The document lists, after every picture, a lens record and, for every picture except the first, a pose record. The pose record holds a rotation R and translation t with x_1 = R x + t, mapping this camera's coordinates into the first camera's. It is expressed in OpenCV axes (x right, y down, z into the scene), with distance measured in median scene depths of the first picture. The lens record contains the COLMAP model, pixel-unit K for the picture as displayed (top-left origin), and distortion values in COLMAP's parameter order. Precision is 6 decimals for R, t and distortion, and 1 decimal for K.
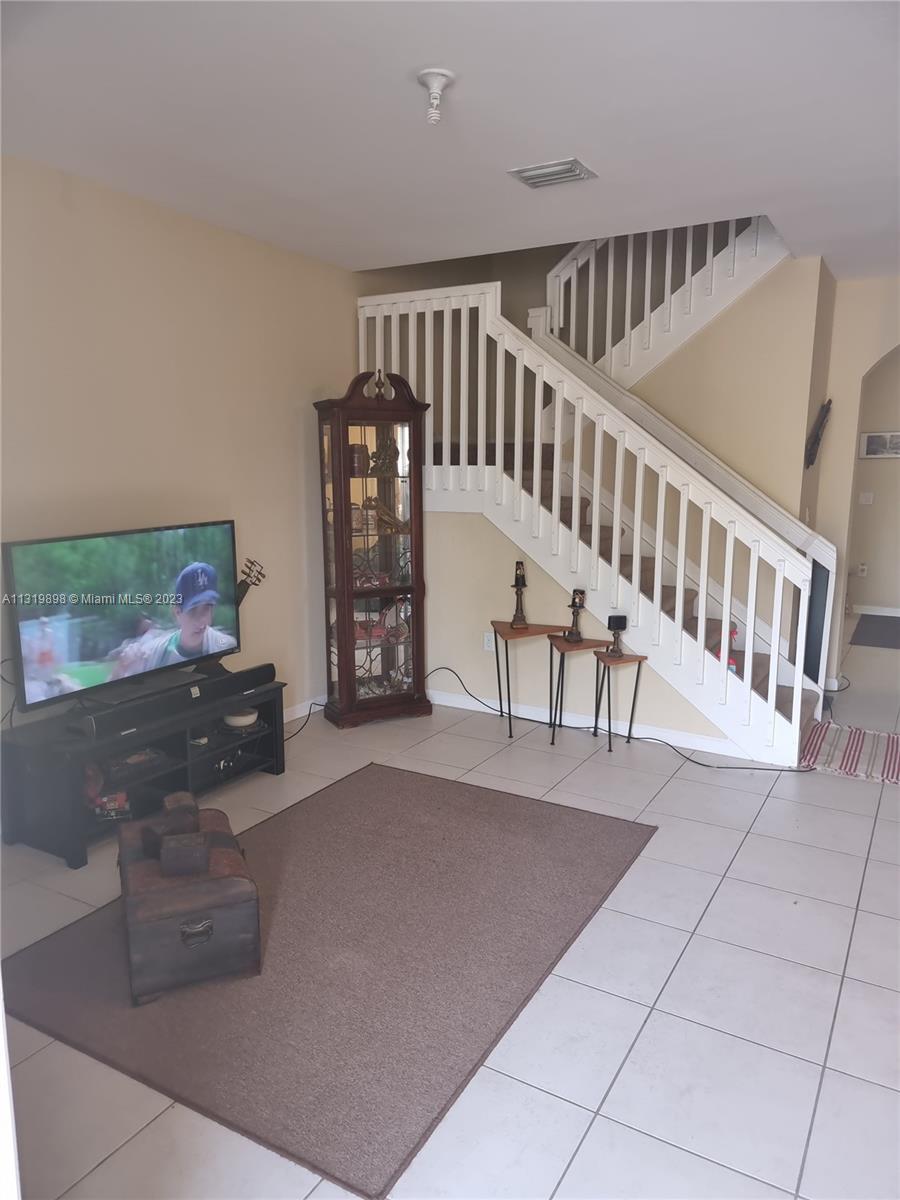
lens RADIAL K [[848.8, 0, 446.7], [0, 848.8, 631.0], [0, 0, 1]] dist [0.006782, 0.001561]
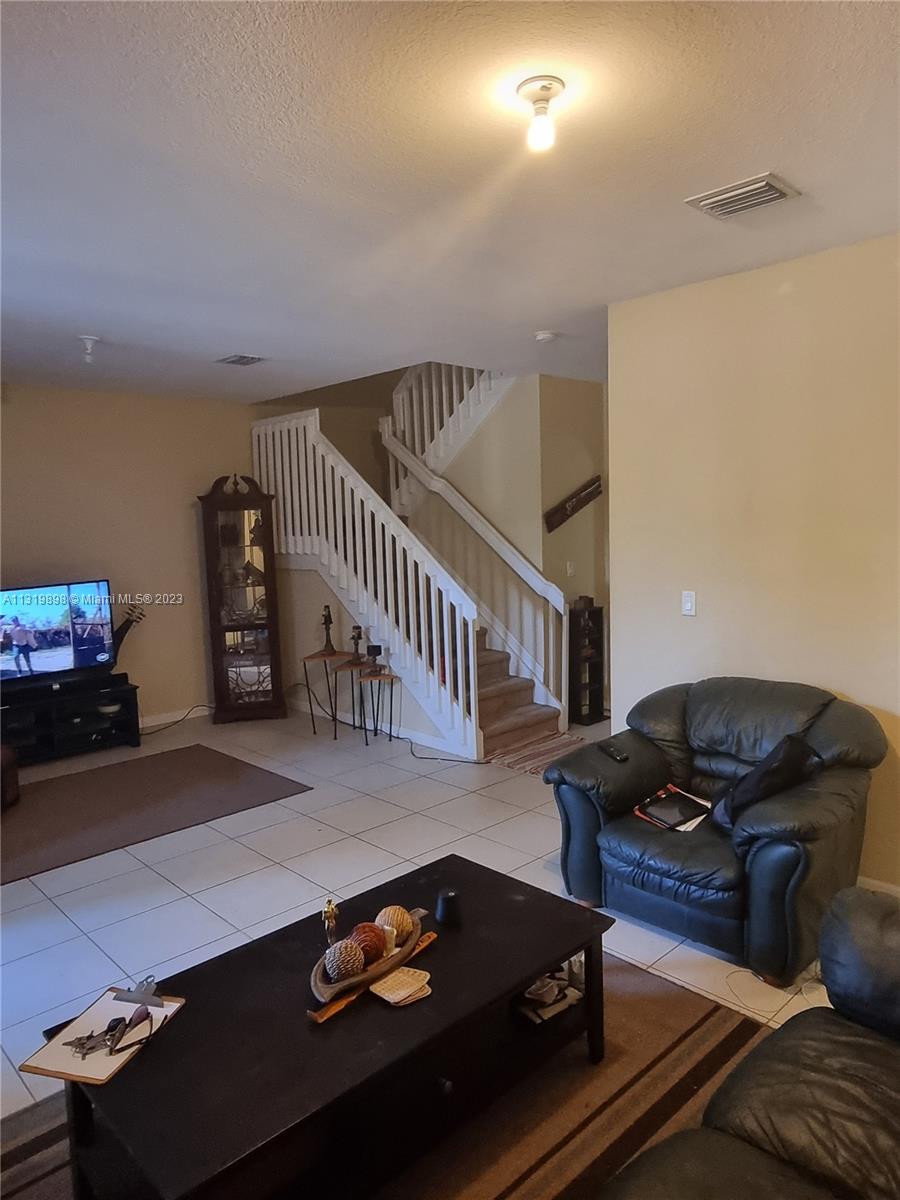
lens RADIAL K [[833.0, 0, 450.0], [0, 833.0, 600.0], [0, 0, 1]] dist [0.018709, 0.000247]
pose [[0.961015, -0.002428, -0.276485, 0.664134], [-0.022477, 0.995966, -0.086873, 0.023746], [0.275581, 0.089701, 0.957084, -0.246731]]
